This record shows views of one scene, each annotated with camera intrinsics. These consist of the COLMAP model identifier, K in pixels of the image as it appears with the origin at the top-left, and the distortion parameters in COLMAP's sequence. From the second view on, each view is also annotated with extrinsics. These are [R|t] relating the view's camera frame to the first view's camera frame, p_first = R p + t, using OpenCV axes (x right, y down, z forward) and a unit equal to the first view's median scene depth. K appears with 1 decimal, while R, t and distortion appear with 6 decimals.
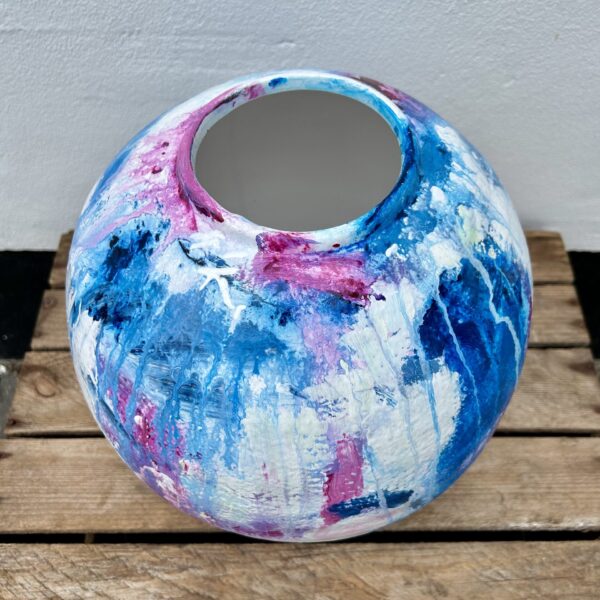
lens RADIAL K [[633.3, 0, 306.7], [0, 633.3, 311.2], [0, 0, 1]] dist [0.002633, 0.000000]
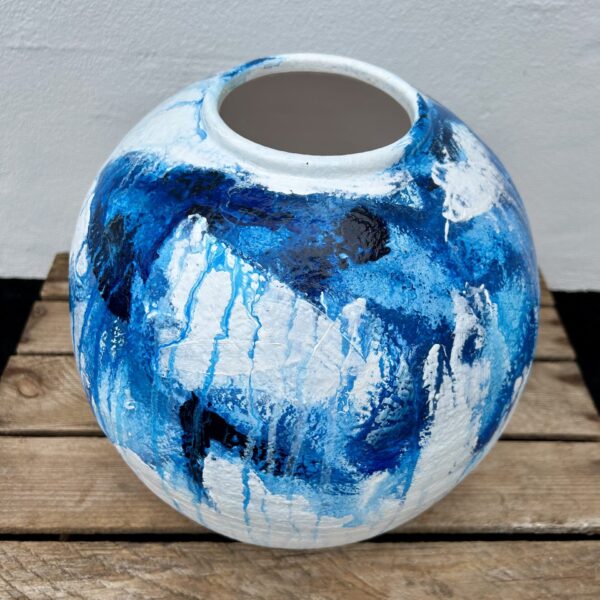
lens RADIAL K [[633.3, 0, 304.9], [0, 633.3, 287.6], [0, 0, 1]] dist [0.002633, 0.000000]
pose [[0.998637, 0.022865, 0.046917, -0.044762], [-0.011366, 0.972627, -0.232095, 0.211519], [-0.050940, 0.231245, 0.971561, 0.004353]]
